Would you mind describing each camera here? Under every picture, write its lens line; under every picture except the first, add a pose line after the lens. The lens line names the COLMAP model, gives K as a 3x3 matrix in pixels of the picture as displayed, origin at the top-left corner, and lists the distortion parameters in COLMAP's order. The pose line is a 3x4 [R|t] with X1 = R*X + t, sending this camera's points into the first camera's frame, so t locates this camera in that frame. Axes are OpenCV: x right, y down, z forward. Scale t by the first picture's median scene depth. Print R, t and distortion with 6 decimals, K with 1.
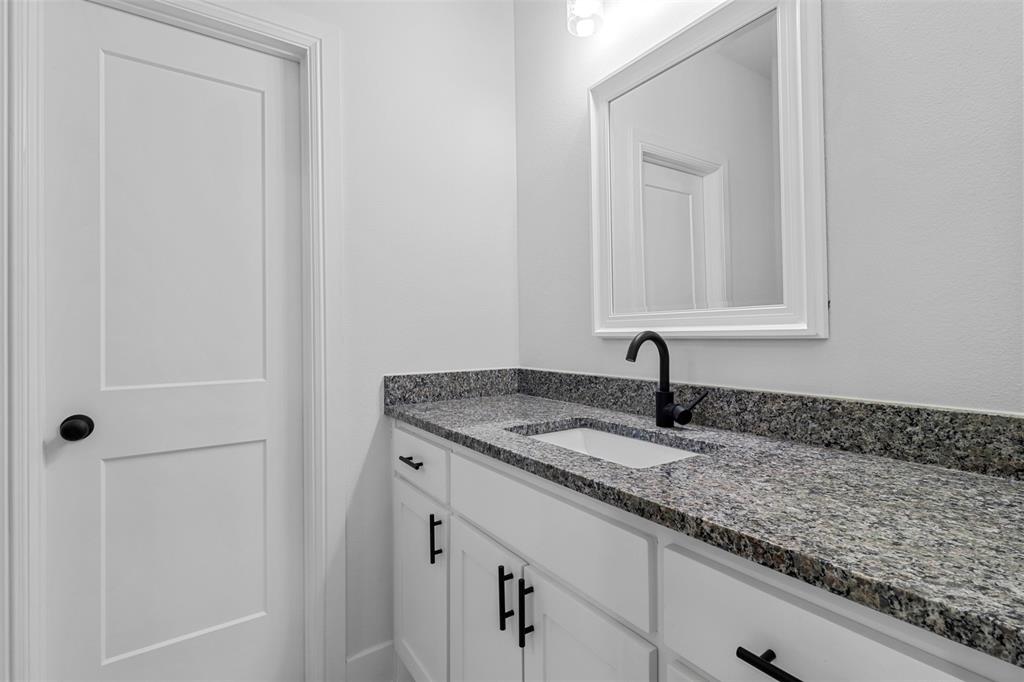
lens RADIAL K [[475.0, 0, 515.7], [0, 475.0, 335.0], [0, 0, 1]] dist [-0.002504, -0.000002]
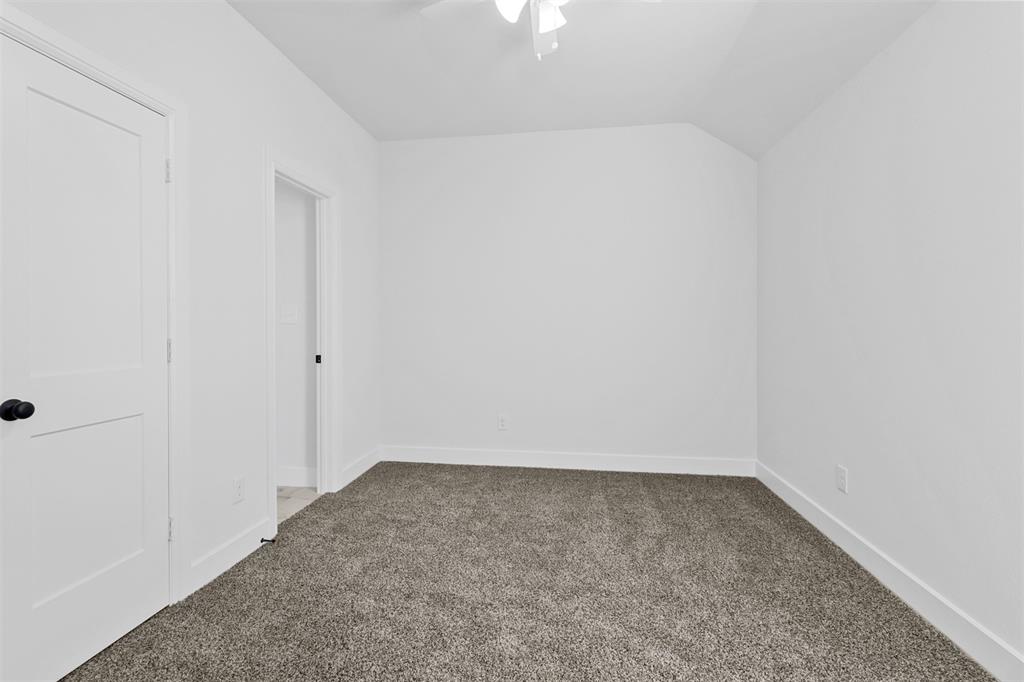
lens RADIAL K [[475.0, 0, 515.7], [0, 475.0, 335.0], [0, 0, 1]] dist [-0.002504, -0.000002]
pose [[0.644414, 0.013795, 0.764552, -0.873357], [-0.012676, 0.999893, -0.007358, 0.003500], [-0.764572, -0.004950, 0.644519, -0.593573]]
